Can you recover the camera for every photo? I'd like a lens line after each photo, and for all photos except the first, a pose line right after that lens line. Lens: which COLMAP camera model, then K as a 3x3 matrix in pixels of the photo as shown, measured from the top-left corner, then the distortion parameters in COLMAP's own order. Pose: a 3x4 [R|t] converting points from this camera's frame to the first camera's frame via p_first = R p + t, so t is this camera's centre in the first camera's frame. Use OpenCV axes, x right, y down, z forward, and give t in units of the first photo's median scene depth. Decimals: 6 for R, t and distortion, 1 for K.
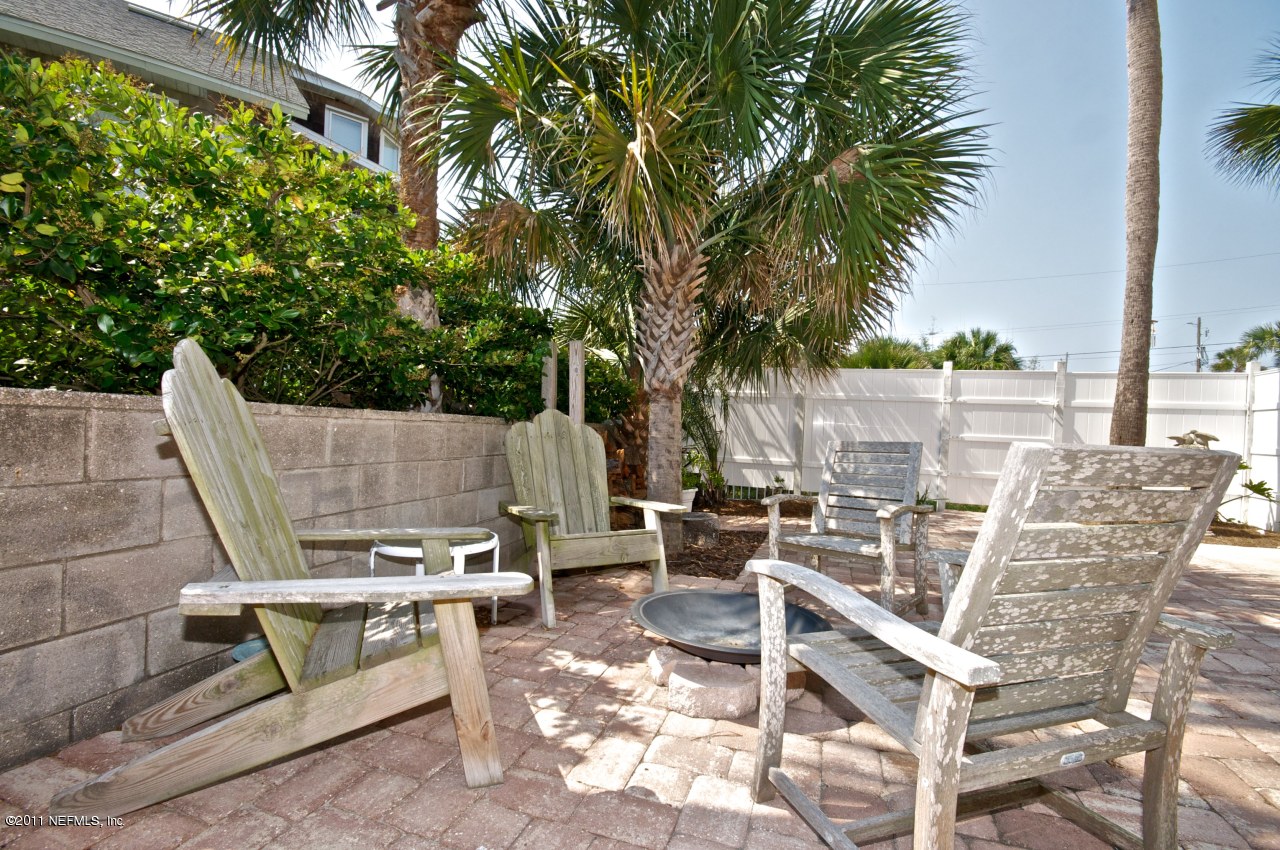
lens RADIAL K [[559.7, 0, 636.2], [0, 559.7, 428.7], [0, 0, 1]] dist [0.010987, -0.012738]
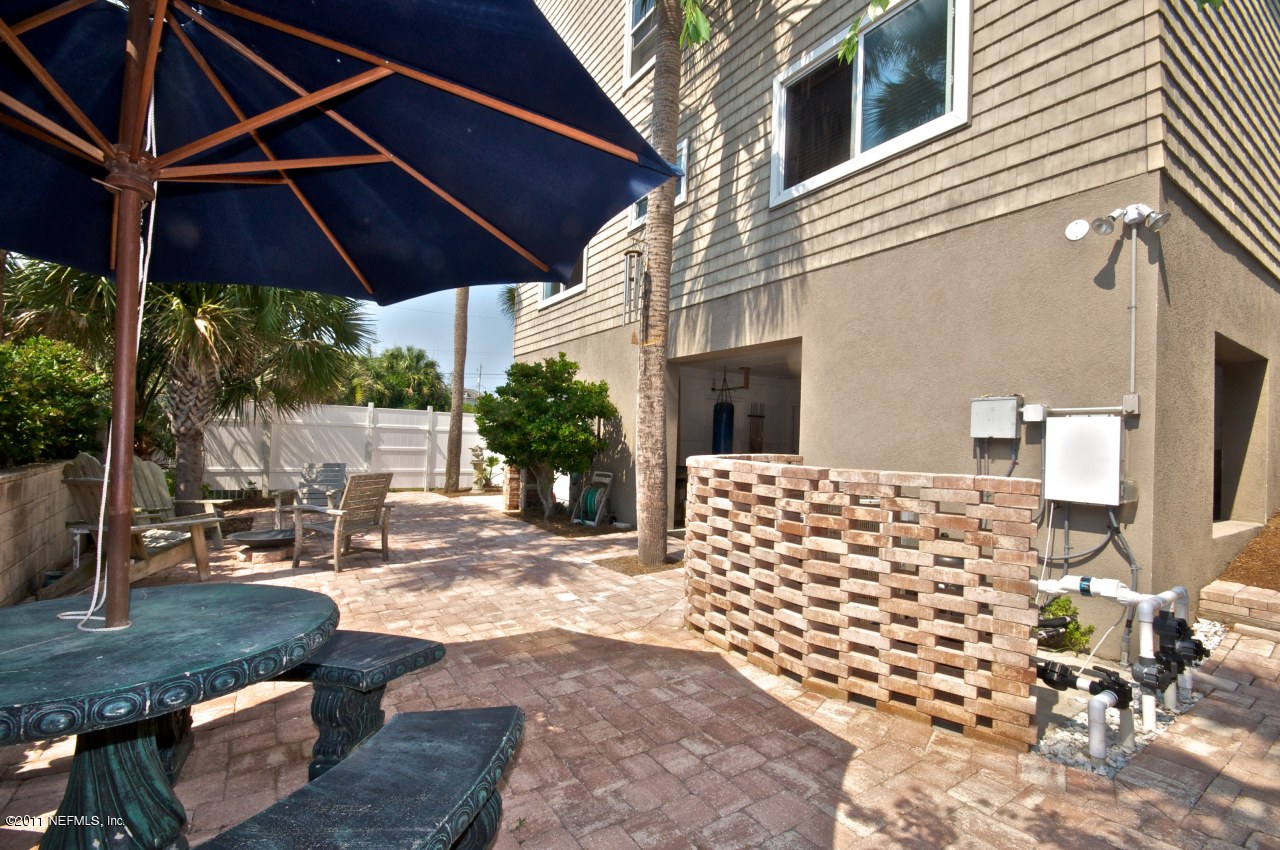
lens RADIAL K [[559.7, 0, 636.2], [0, 559.7, 428.7], [0, 0, 1]] dist [0.010987, -0.012738]
pose [[0.612398, -0.007813, 0.790511, -0.286852], [-0.003595, 0.999913, 0.012668, -0.071586], [-0.790542, -0.010600, 0.612316, -0.664883]]
